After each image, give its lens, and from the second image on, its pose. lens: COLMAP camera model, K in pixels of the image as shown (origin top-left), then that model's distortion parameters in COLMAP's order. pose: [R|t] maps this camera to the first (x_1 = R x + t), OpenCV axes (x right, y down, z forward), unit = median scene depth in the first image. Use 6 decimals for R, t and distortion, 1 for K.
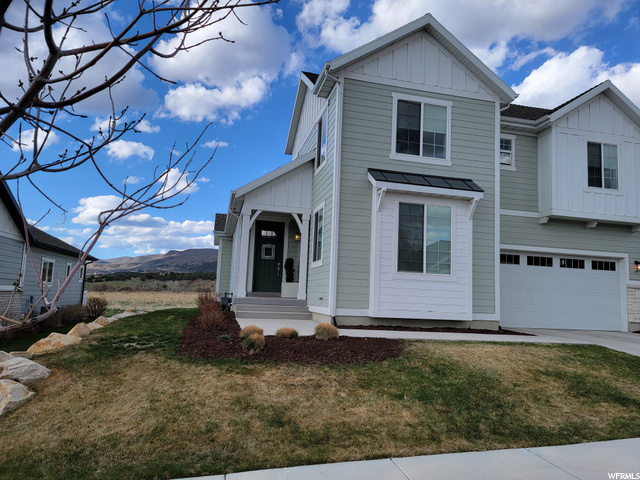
lens RADIAL K [[444.0, 0, 321.6], [0, 444.0, 246.3], [0, 0, 1]] dist [0.102557, -0.086993]
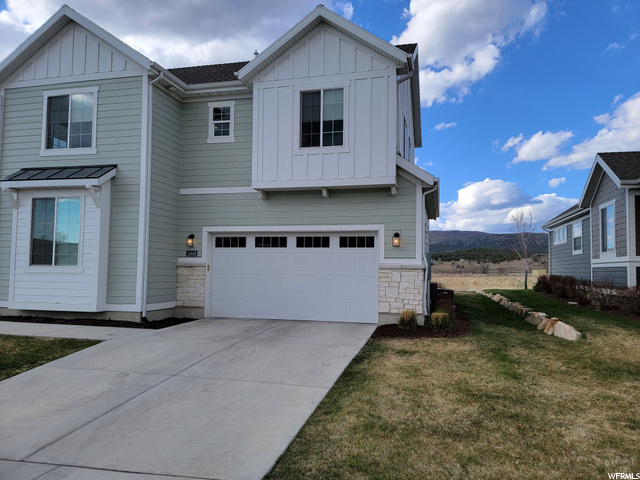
lens RADIAL K [[444.0, 0, 321.6], [0, 444.0, 246.3], [0, 0, 1]] dist [0.102557, -0.086993]
pose [[0.875091, -0.054788, -0.480848, 1.006095], [0.073408, 0.997102, 0.019985, 0.032187], [0.478359, -0.052787, 0.876576, 0.307908]]
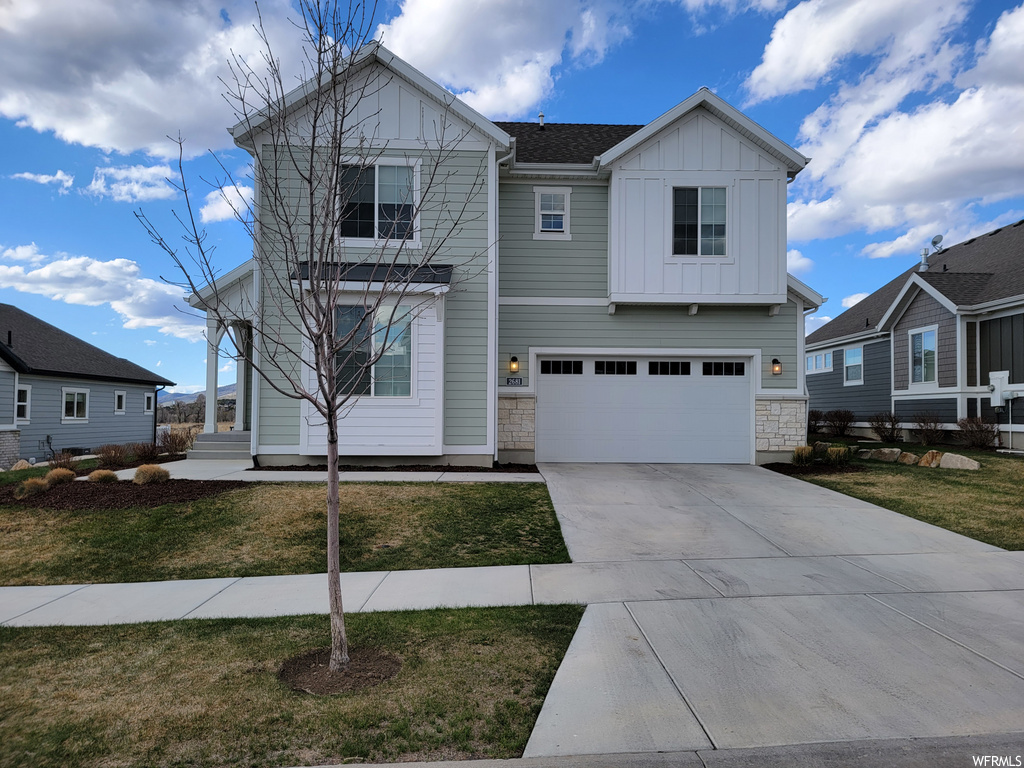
lens RADIAL K [[710.4, 0, 514.5], [0, 710.4, 394.1], [0, 0, 1]] dist [0.102557, -0.086993]
pose [[0.976092, -0.039438, -0.213749, 0.580678], [0.055166, 0.996151, 0.068119, -0.010415], [0.210239, -0.078282, 0.974511, -0.112276]]
